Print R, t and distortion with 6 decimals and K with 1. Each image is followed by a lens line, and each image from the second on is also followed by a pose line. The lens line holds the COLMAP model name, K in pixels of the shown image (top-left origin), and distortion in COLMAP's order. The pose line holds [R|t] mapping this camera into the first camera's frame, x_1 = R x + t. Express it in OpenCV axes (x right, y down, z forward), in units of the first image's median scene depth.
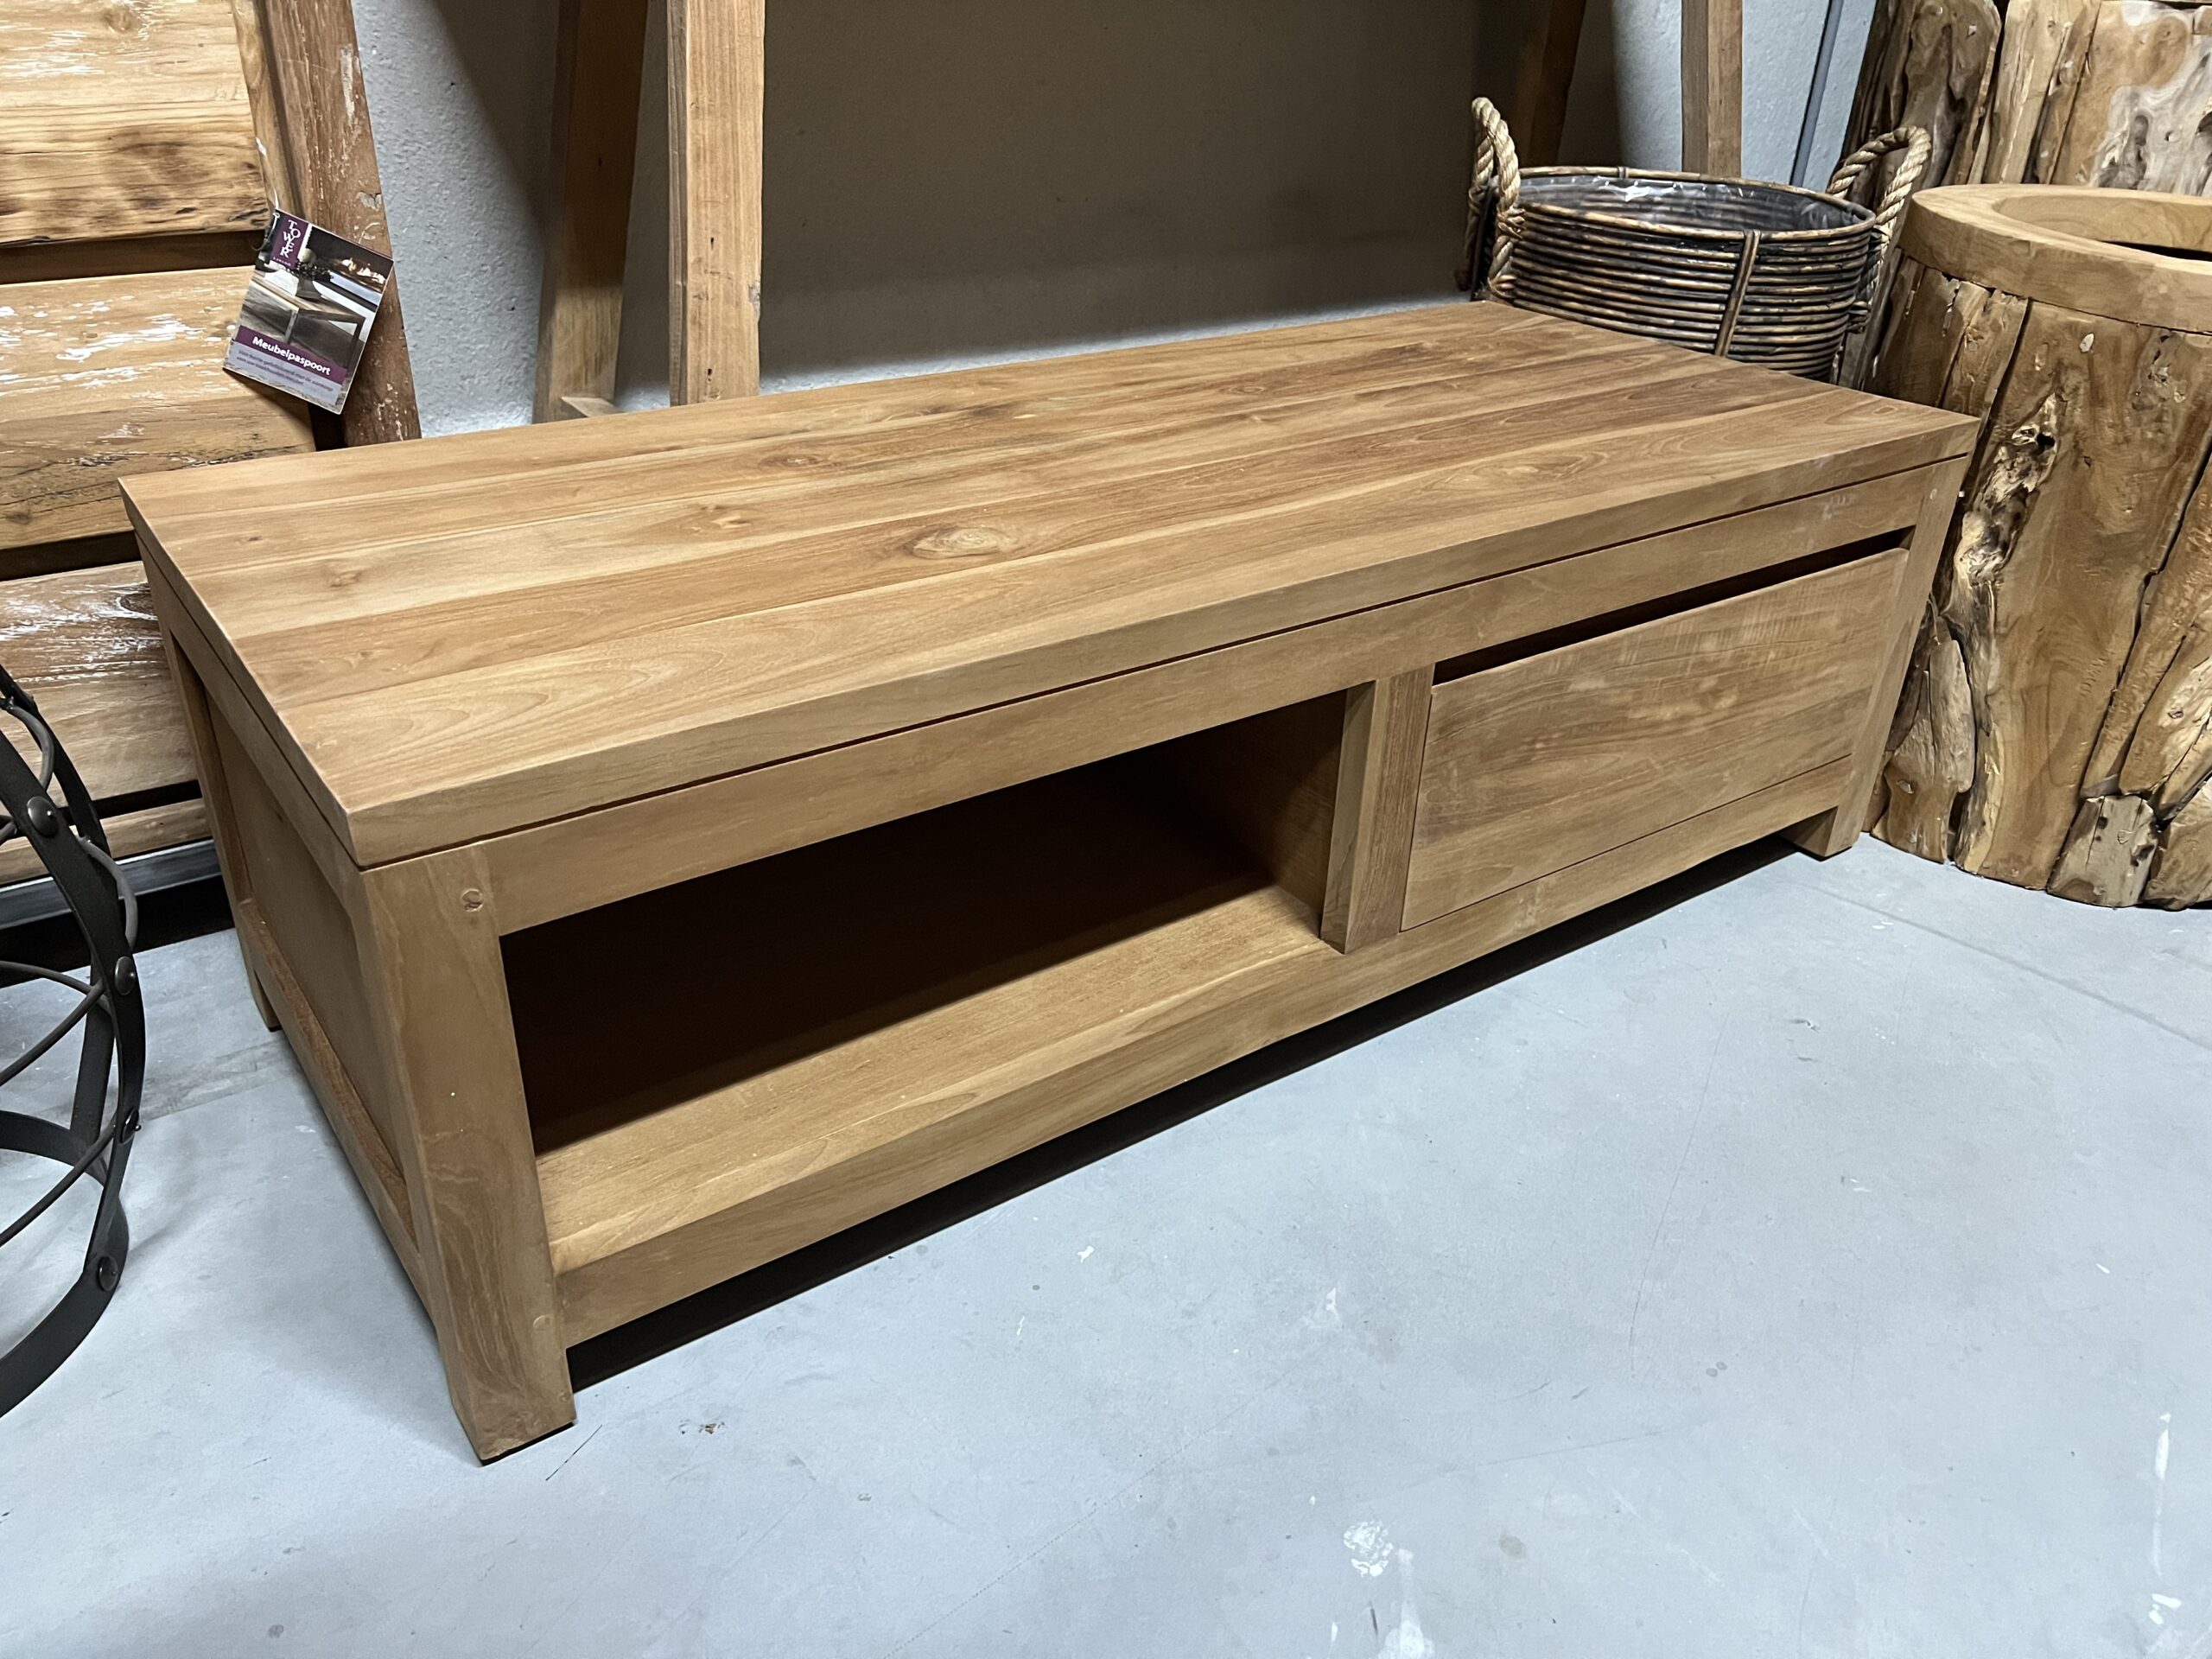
lens RADIAL K [[1656.5, 0, 1102.1], [0, 1656.5, 823.3], [0, 0, 1]] dist [0.027152, -0.028993]
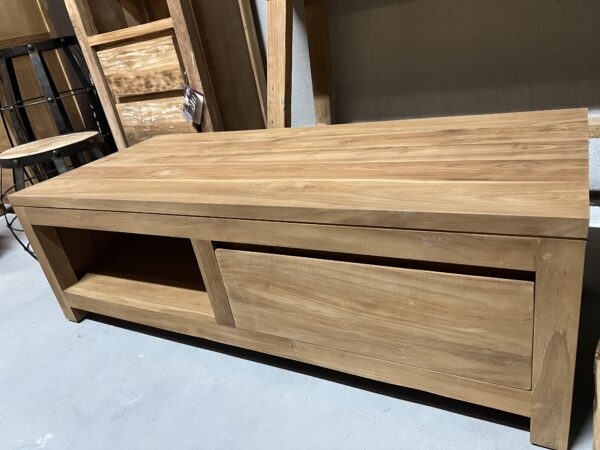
lens RADIAL K [[453.9, 0, 300.0], [0, 453.9, 225.0], [0, 0, 1]] dist [0.049401, -0.063429]
pose [[0.420050, 0.269604, -0.866529, 0.859026], [-0.254963, 0.951452, 0.172432, -0.270373], [0.870949, 0.148503, 0.468397, 0.666888]]
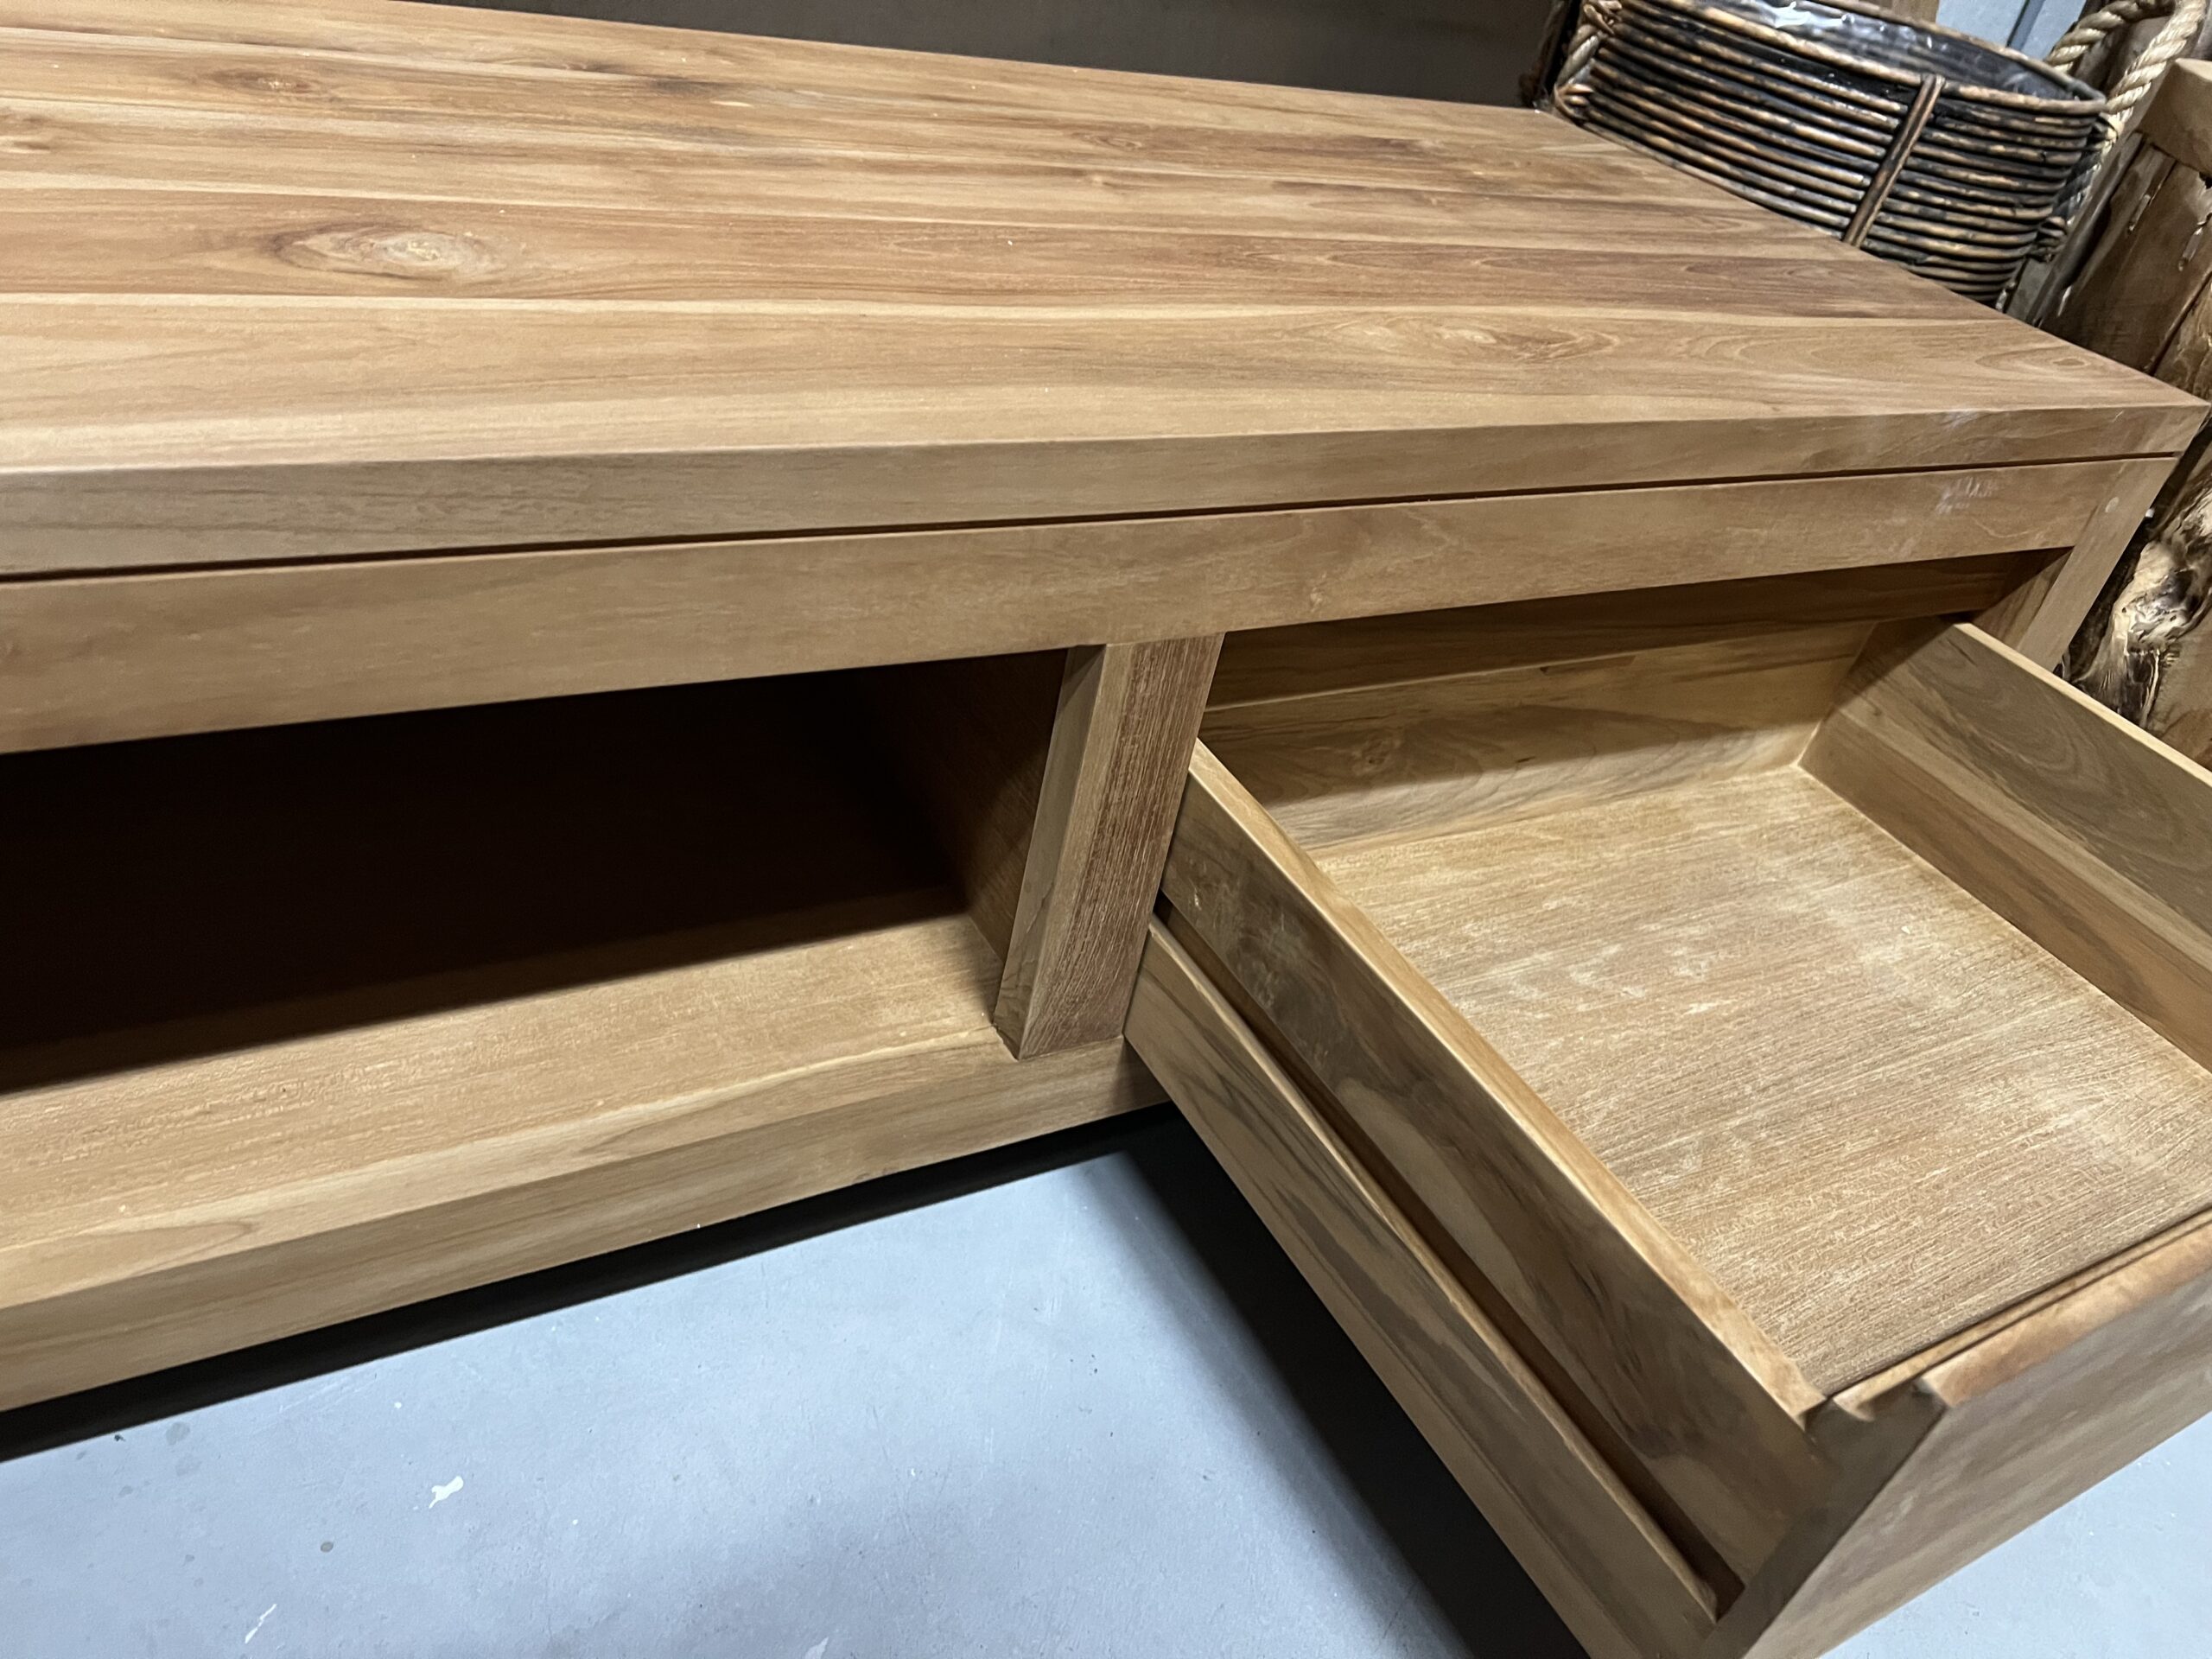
lens RADIAL K [[1673.3, 0, 1106.0], [0, 1673.3, 829.5], [0, 0, 1]] dist [0.049401, -0.063429]
pose [[0.981389, 0.192029, 0.000061, 0.153191], [-0.191198, 0.977112, 0.093245, -0.066946], [0.017846, -0.091522, 0.995643, 0.360883]]
